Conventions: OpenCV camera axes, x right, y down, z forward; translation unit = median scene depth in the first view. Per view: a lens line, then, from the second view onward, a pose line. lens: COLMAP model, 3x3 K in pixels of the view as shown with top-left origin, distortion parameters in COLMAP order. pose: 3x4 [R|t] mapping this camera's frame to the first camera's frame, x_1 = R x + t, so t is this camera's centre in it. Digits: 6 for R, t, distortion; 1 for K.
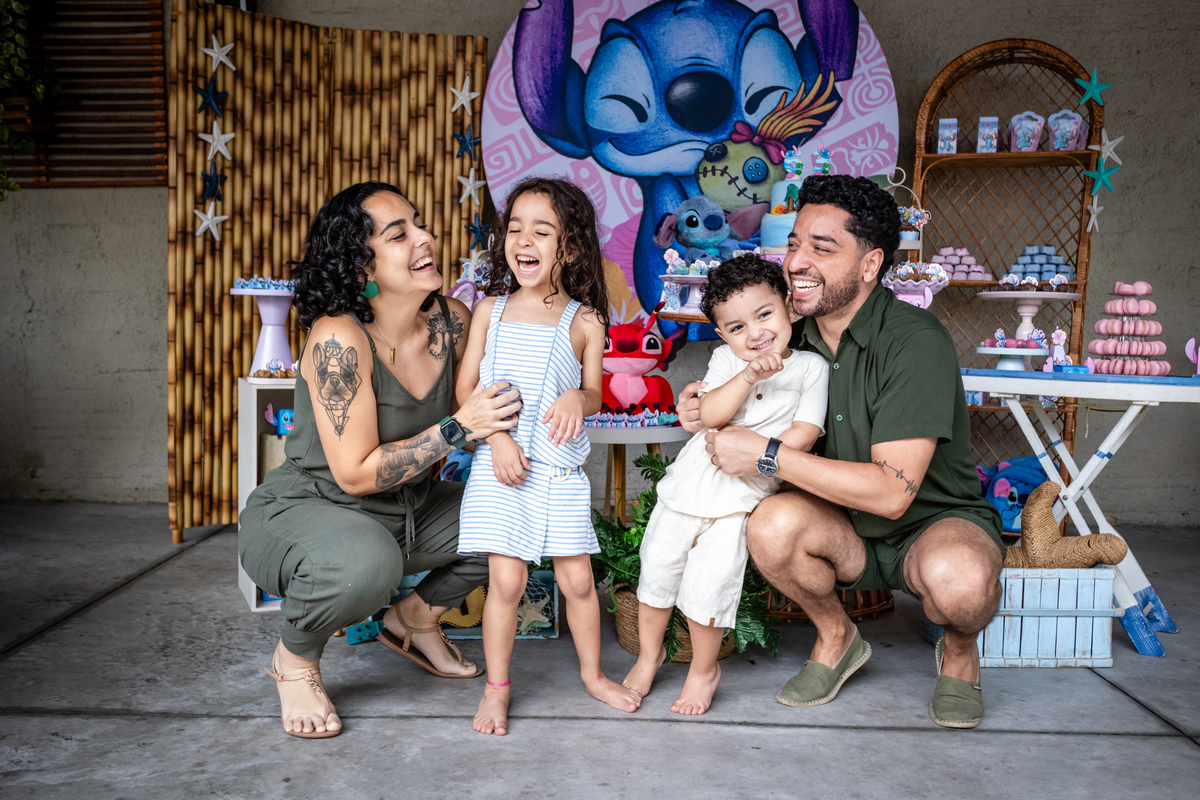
lens RADIAL K [[1208.7, 0, 601.6], [0, 1208.7, 402.7], [0, 0, 1]] dist [0.018671, 0.099609]
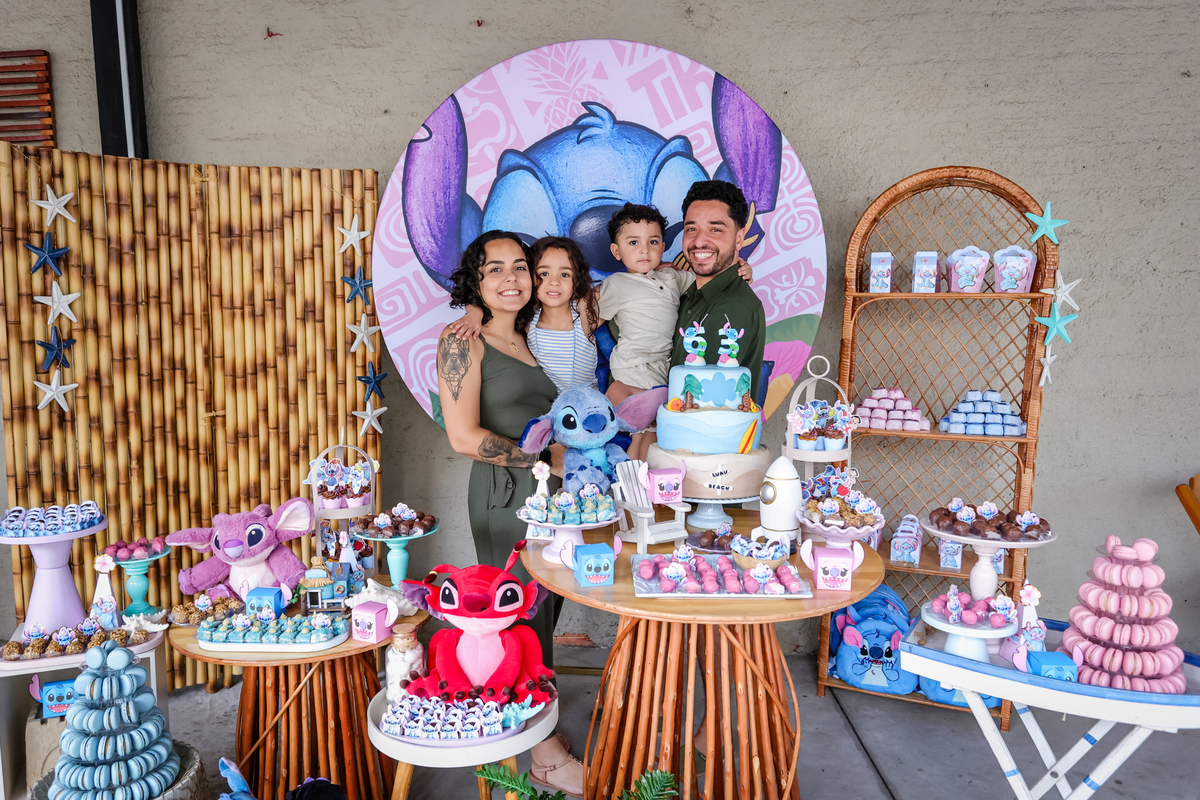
lens RADIAL K [[876.9, 0, 600.0], [0, 876.9, 400.0], [0, 0, 1]] dist [0.047134, -0.046098]
pose [[0.999565, -0.012230, -0.026834, 0.091631], [0.013399, 0.998949, 0.043844, -0.156058], [0.026270, -0.044185, 0.998678, 0.331514]]
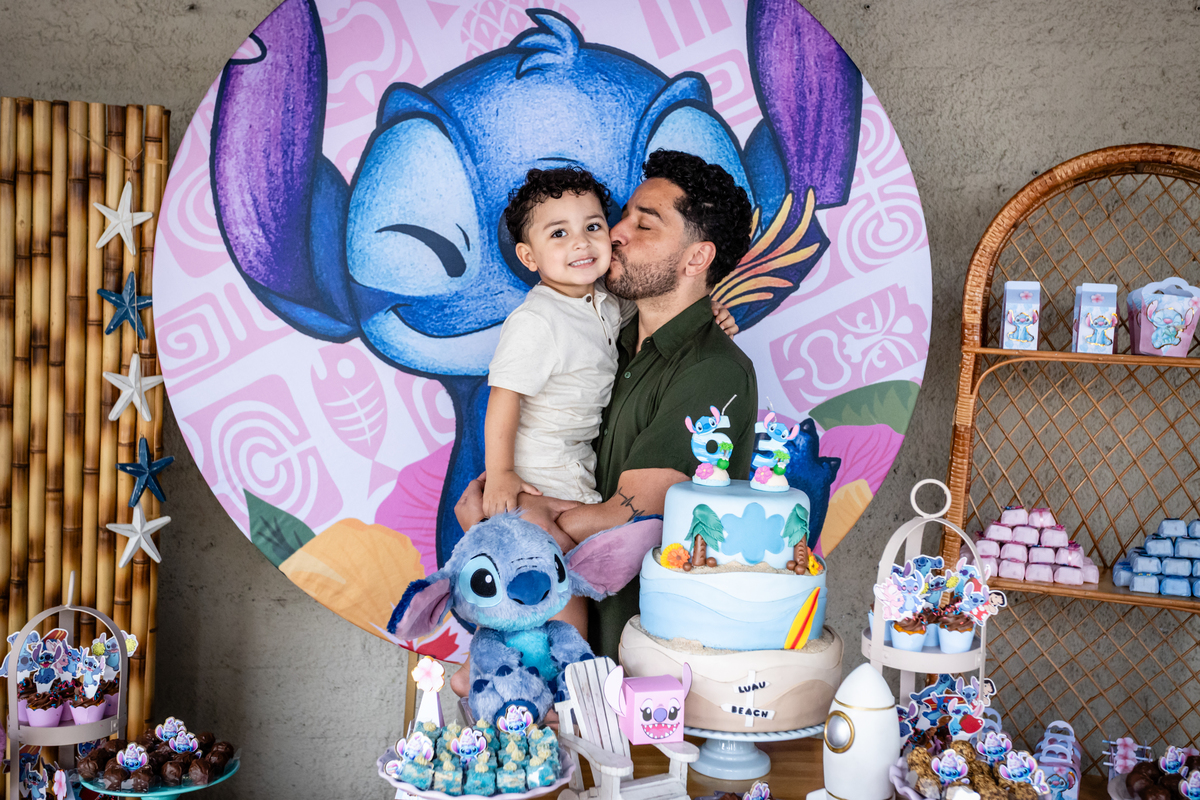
lens RADIAL K [[1355.1, 0, 606.8], [0, 1355.1, 406.4], [0, 0, 1]] dist [0.002657, 0.145140]
pose [[0.999672, 0.018277, 0.017919, 0.090874], [-0.018475, 0.999769, 0.010962, -0.182508], [-0.017715, -0.011289, 0.999779, 0.400948]]
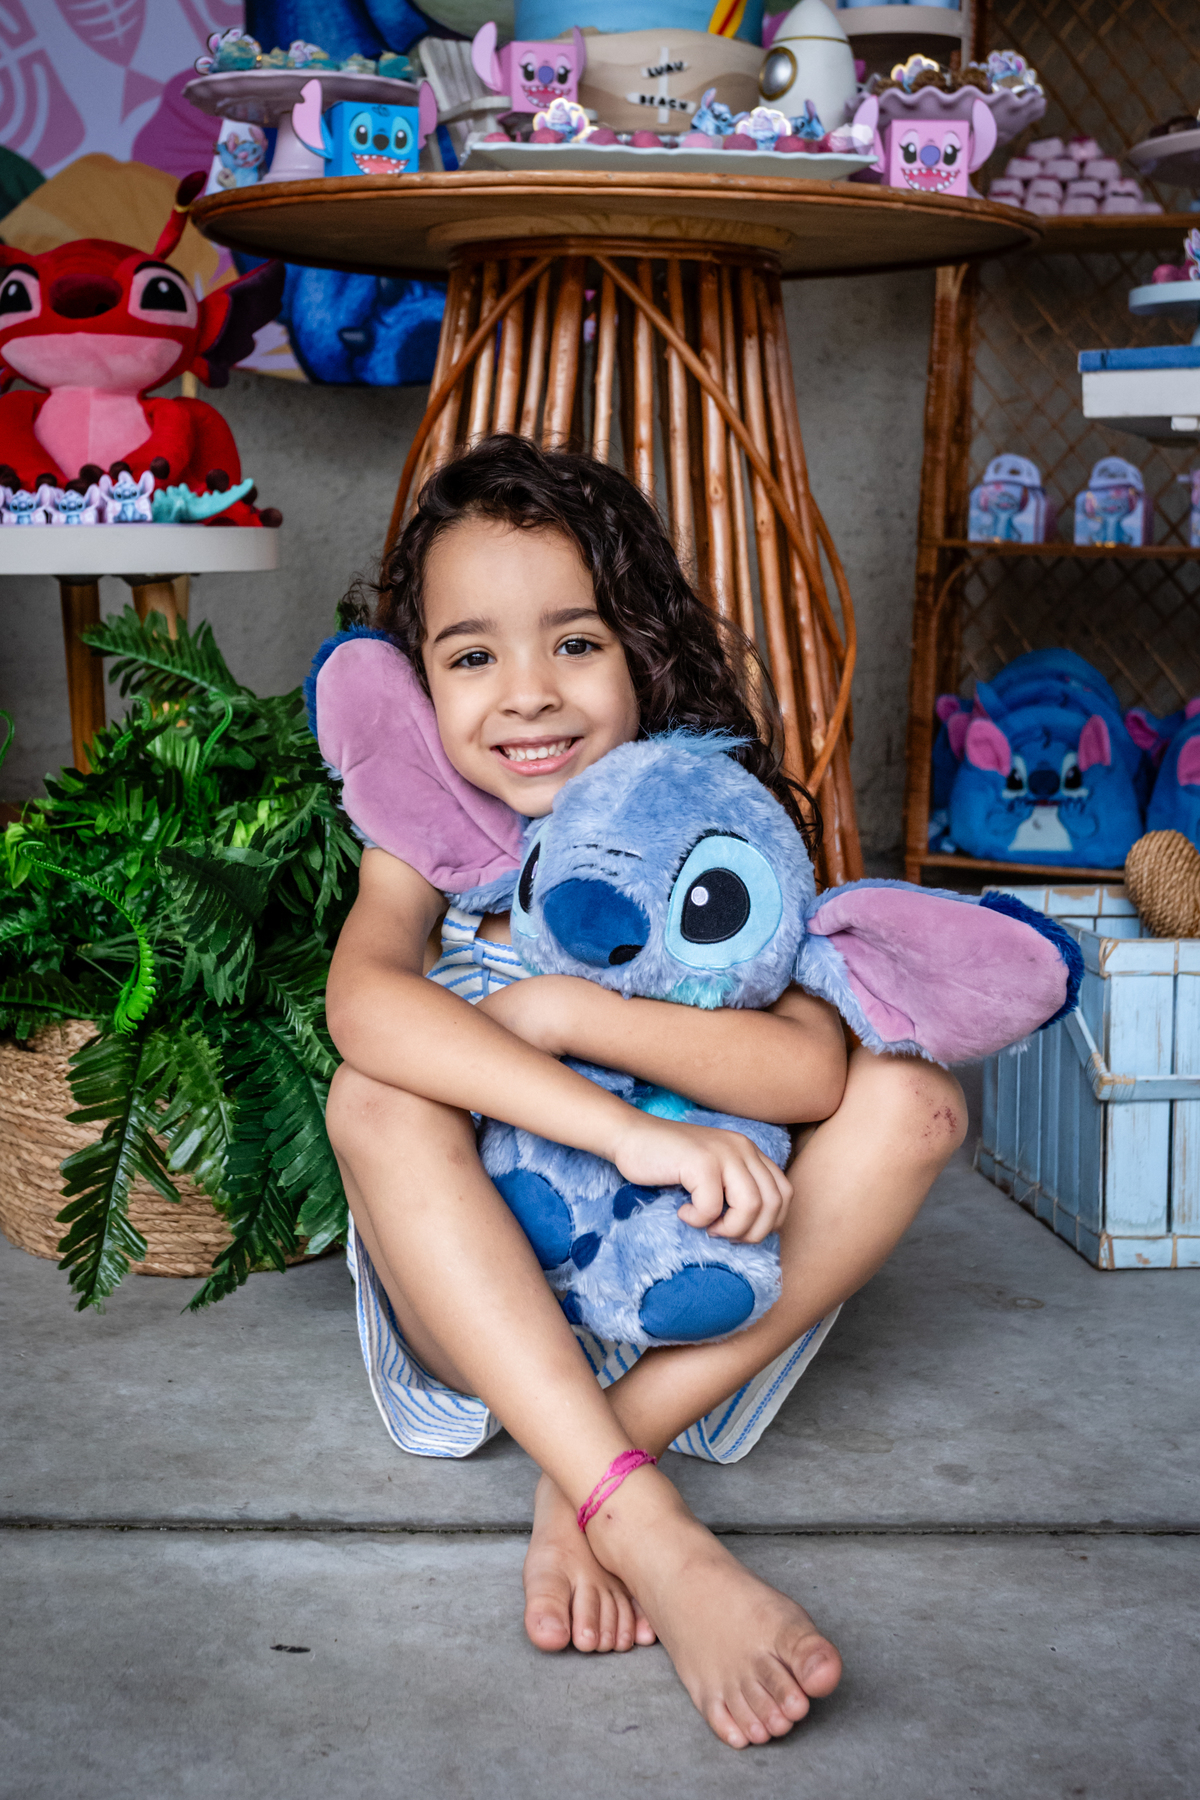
lens RADIAL K [[2334.9, 0, 505.2], [0, 2334.9, 659.5], [0, 0, 1]] dist [0.015206, 0.031816]
pose [[0.999008, -0.010384, 0.043301, 0.082173], [0.011172, 0.999776, -0.017995, 0.049203], [-0.043104, 0.018461, 0.998900, 0.277020]]
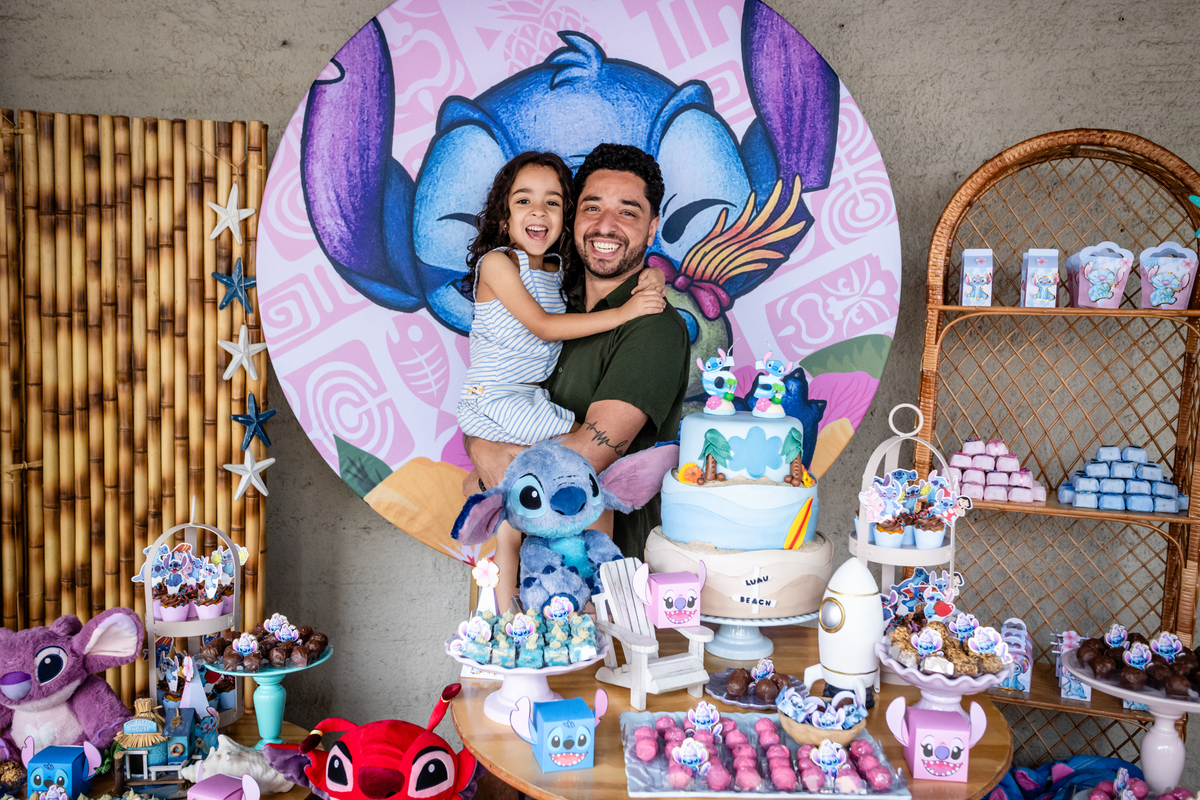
lens RADIAL K [[1099.5, 0, 592.9], [0, 1099.5, 397.2], [0, 0, 1]] dist [0.000161, 0.086204]
pose [[0.999871, -0.000311, -0.016051, 0.090980], [0.000622, 0.999813, 0.019341, -0.167705], [0.016042, -0.019349, 0.999684, 0.413614]]
